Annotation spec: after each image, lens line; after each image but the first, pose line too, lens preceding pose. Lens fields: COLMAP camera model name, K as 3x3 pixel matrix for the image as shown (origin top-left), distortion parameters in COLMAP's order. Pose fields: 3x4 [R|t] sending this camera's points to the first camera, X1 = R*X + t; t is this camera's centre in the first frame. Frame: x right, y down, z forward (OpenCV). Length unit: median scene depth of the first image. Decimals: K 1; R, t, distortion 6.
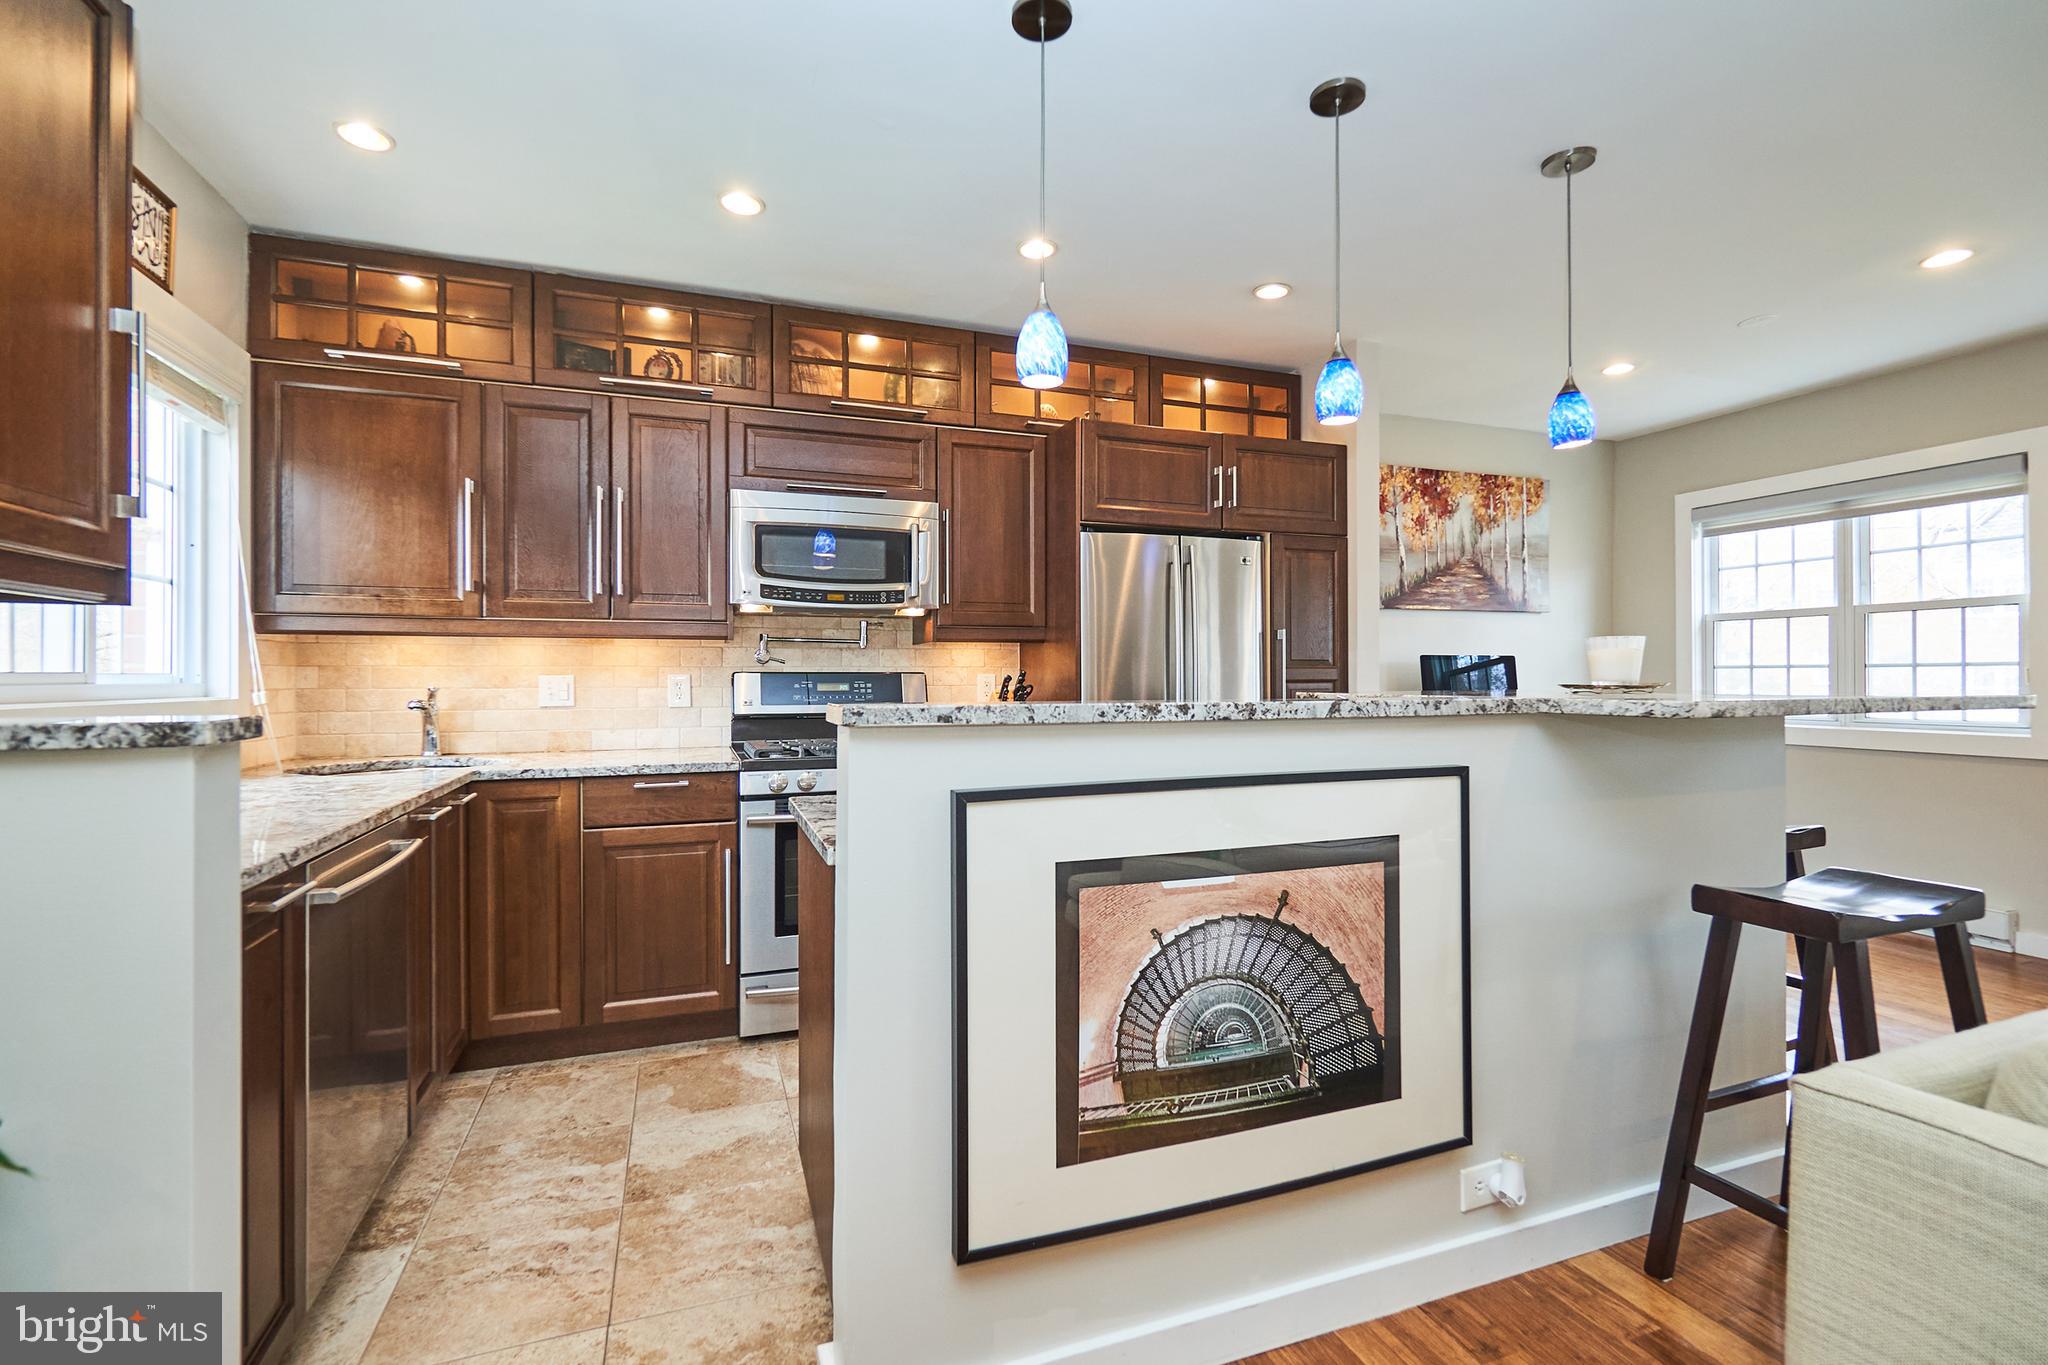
lens RADIAL K [[905.8, 0, 1020.6], [0, 905.8, 680.7], [0, 0, 1]] dist [-0.003240, -0.001610]
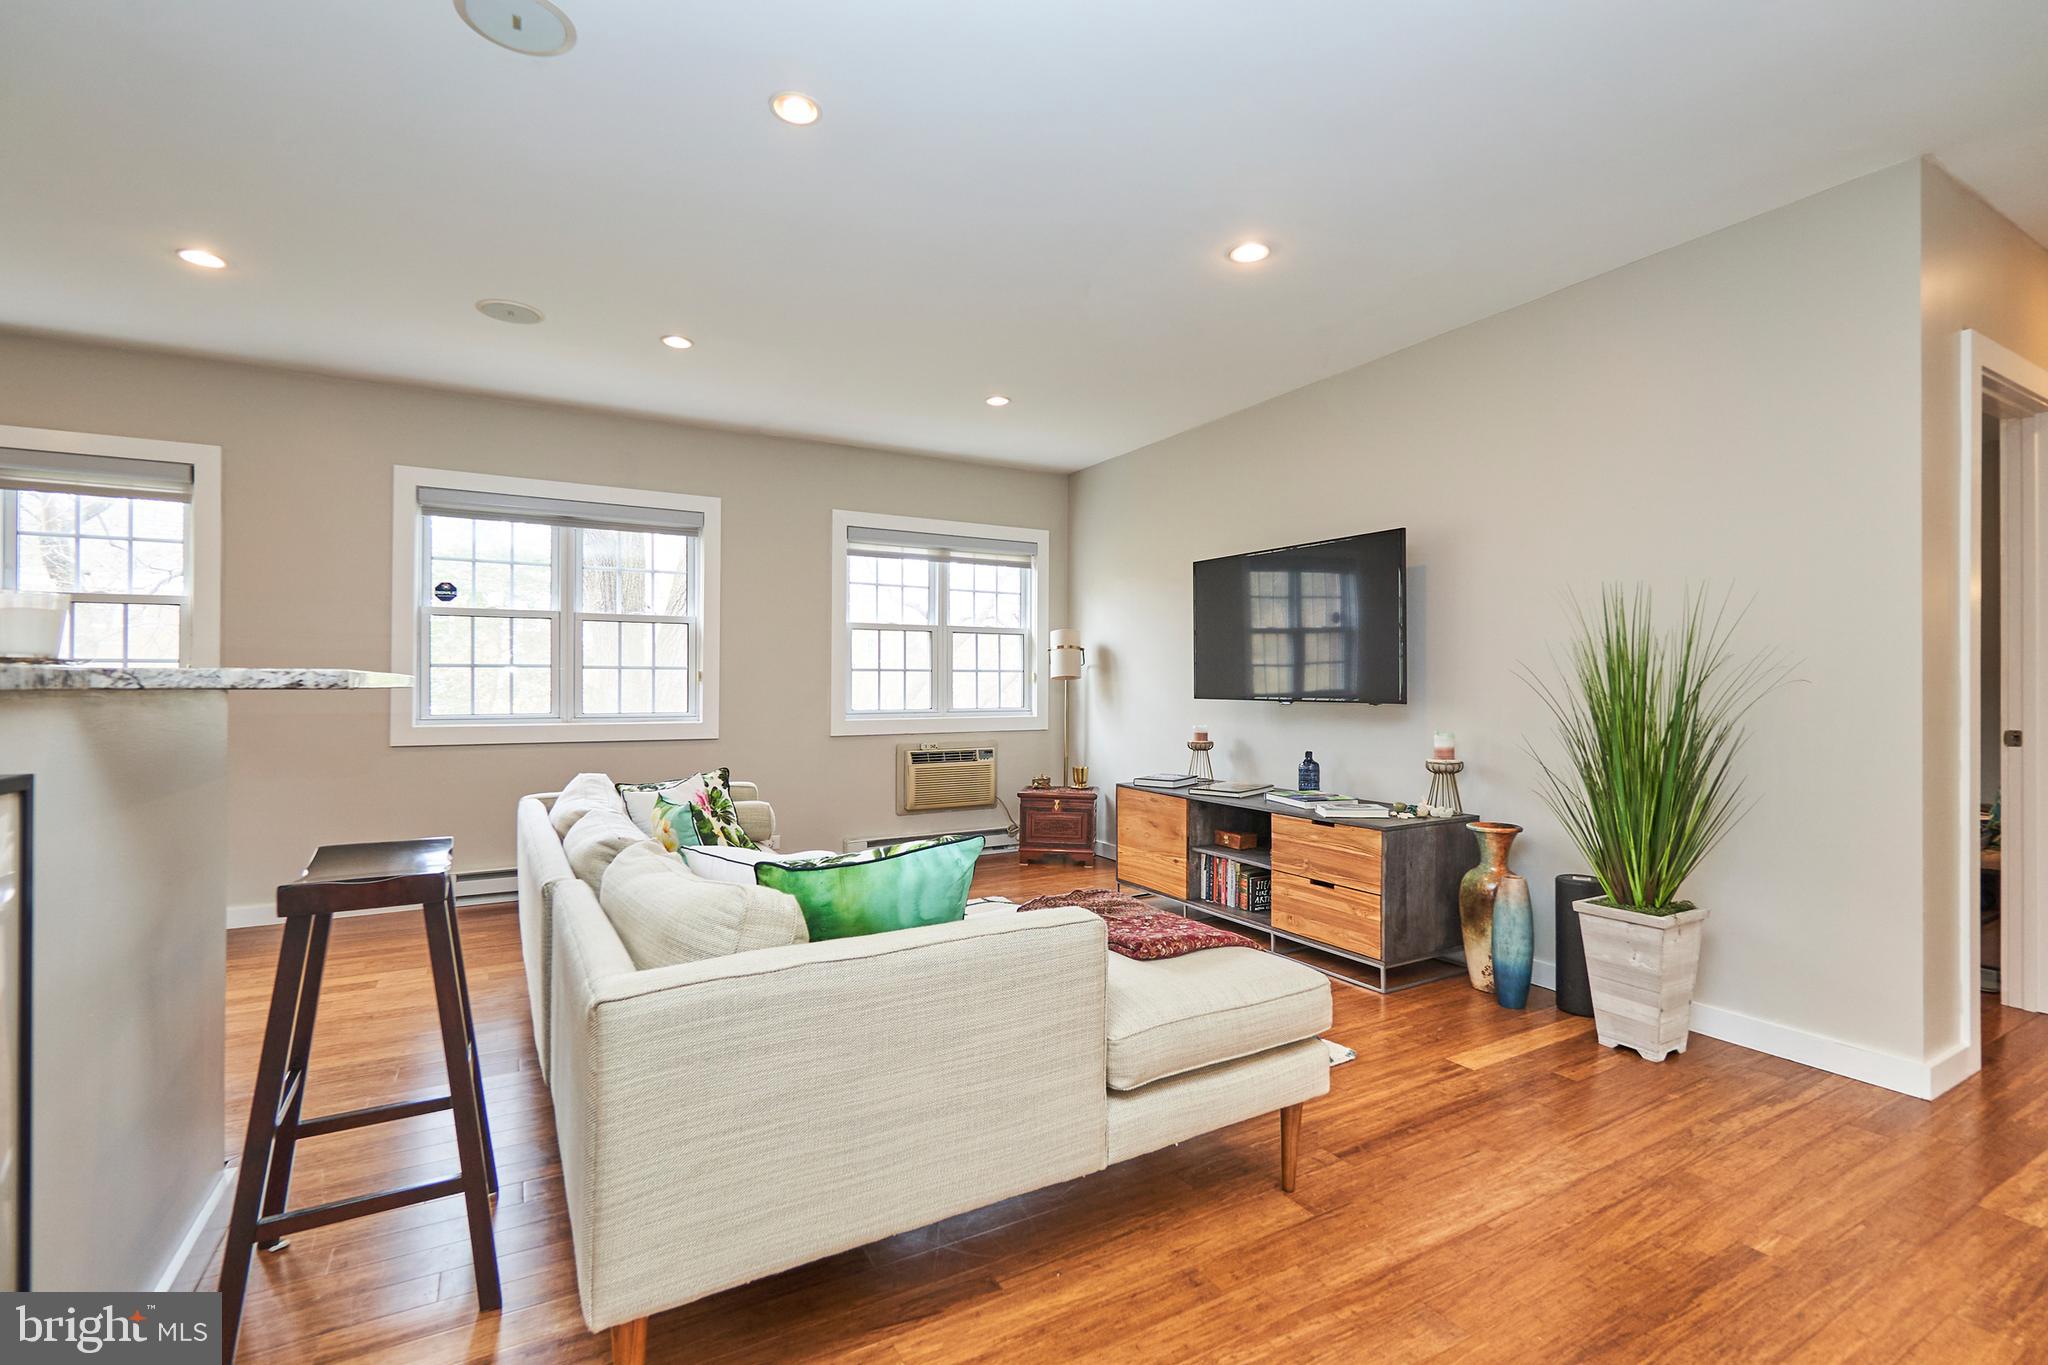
lens RADIAL K [[905.8, 0, 1033.6], [0, 905.8, 681.0], [0, 0, 1]] dist [-0.003240, -0.001610]
pose [[-0.159749, 0.009561, 0.987111, -0.109391], [0.002714, 0.999954, -0.009246, 0.019116], [-0.987154, 0.001202, -0.159768, 0.211625]]
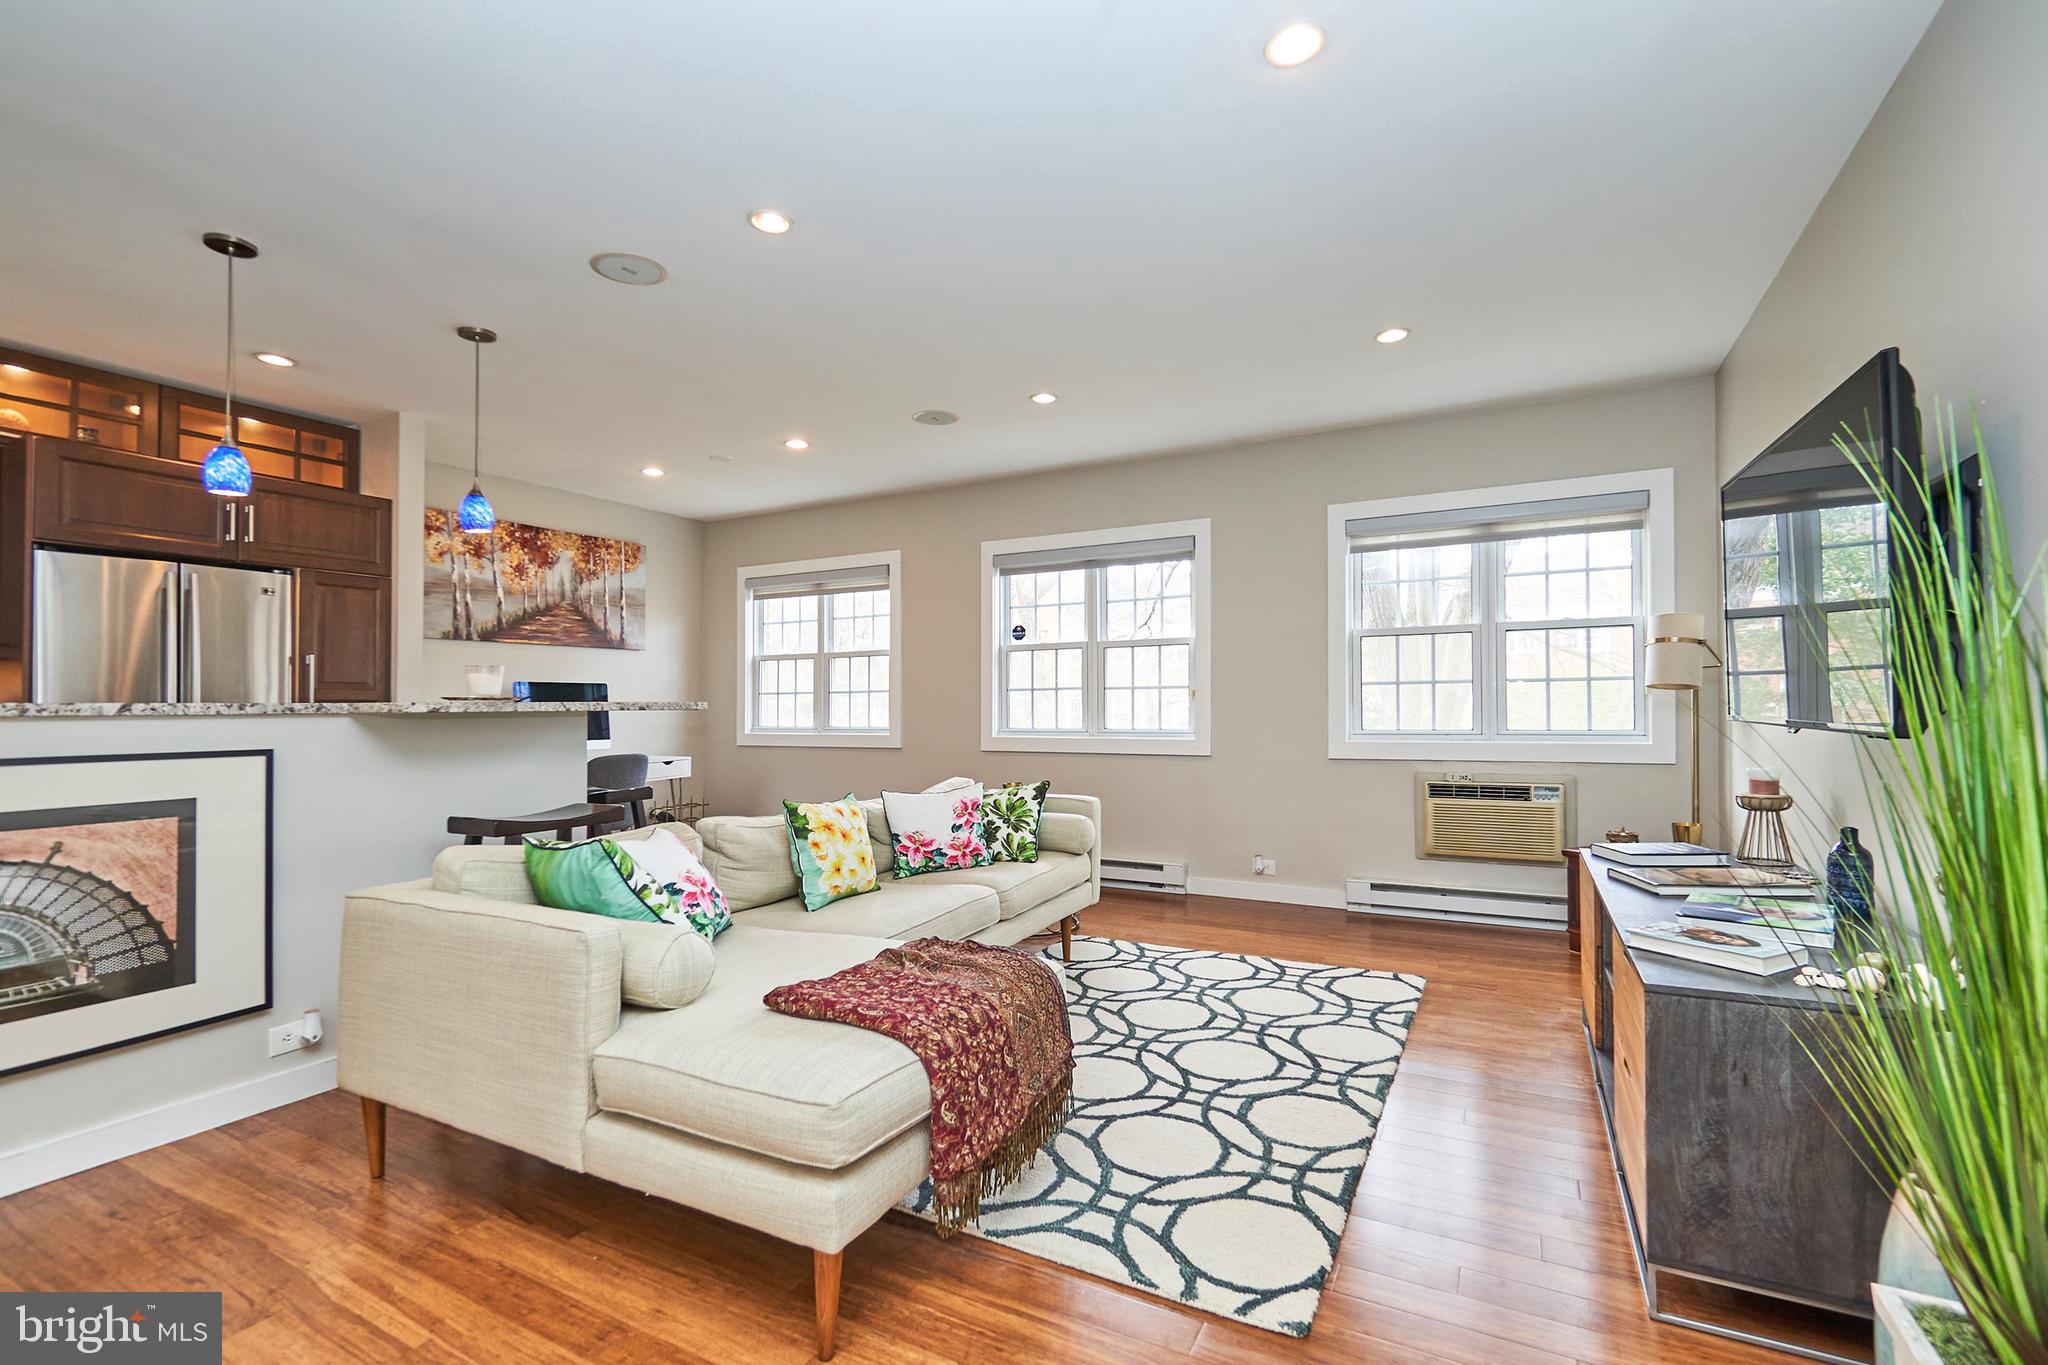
lens RADIAL K [[905.8, 0, 1022.8], [0, 905.8, 700.1], [0, 0, 1]] dist [-0.003240, -0.001610]
pose [[0.749429, 0.001532, 0.662083, 0.228387], [0.007754, 0.999908, -0.011091, 0.020234], [-0.662039, 0.013446, 0.749349, -0.471324]]
